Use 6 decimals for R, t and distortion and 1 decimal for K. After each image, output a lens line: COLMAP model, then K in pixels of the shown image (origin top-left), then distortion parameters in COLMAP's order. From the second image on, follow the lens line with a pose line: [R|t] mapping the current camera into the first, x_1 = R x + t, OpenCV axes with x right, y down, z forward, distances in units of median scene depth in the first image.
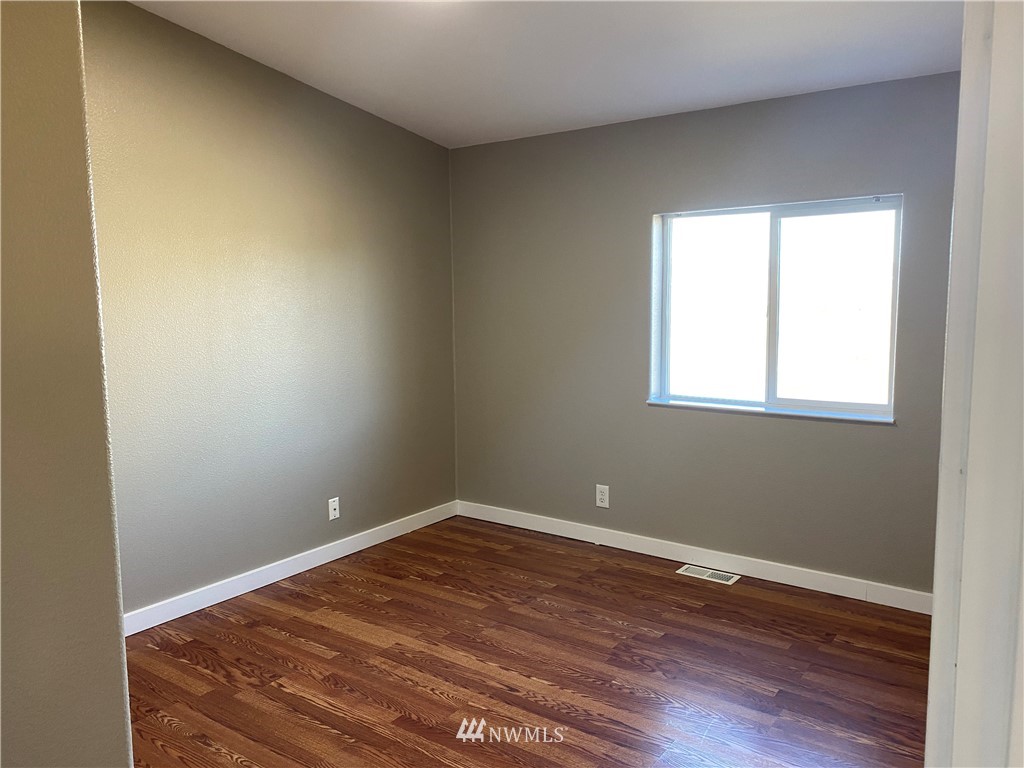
lens RADIAL K [[709.3, 0, 512.0], [0, 709.3, 384.0], [0, 0, 1]] dist [-0.002951, -0.001911]
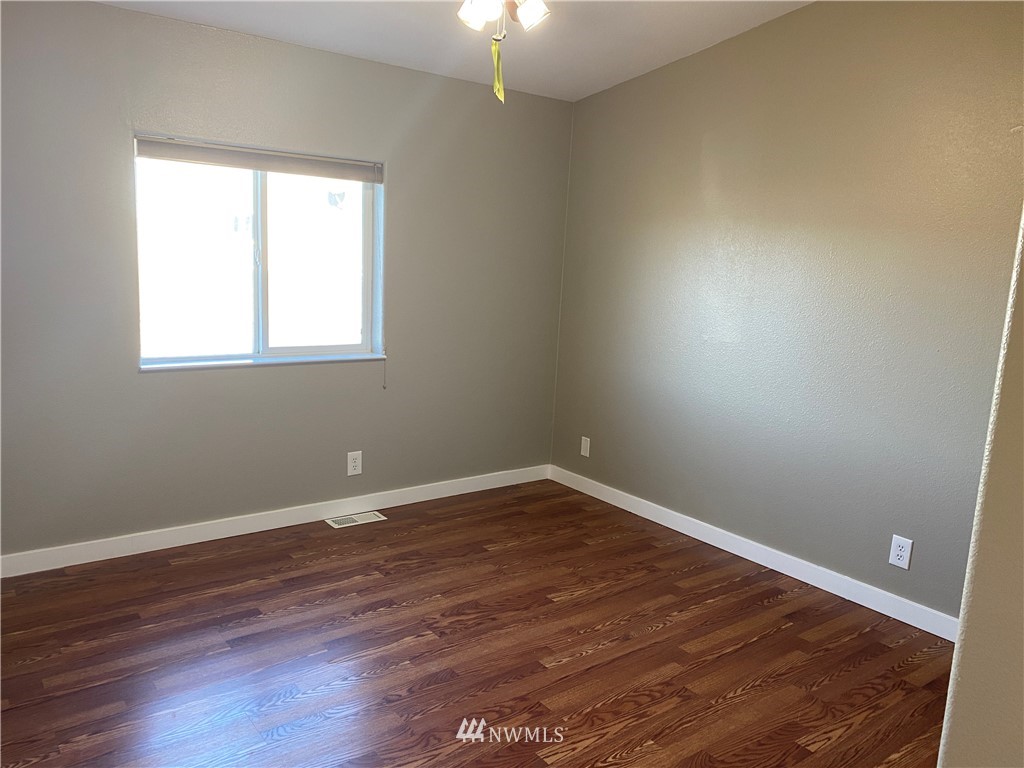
lens RADIAL K [[709.3, 0, 512.0], [0, 709.3, 384.0], [0, 0, 1]] dist [-0.002951, -0.001911]
pose [[0.349973, -0.142704, 0.925826, -0.488906], [0.066072, 0.989627, 0.127562, -0.038385], [-0.934427, 0.016528, 0.355771, 0.350910]]
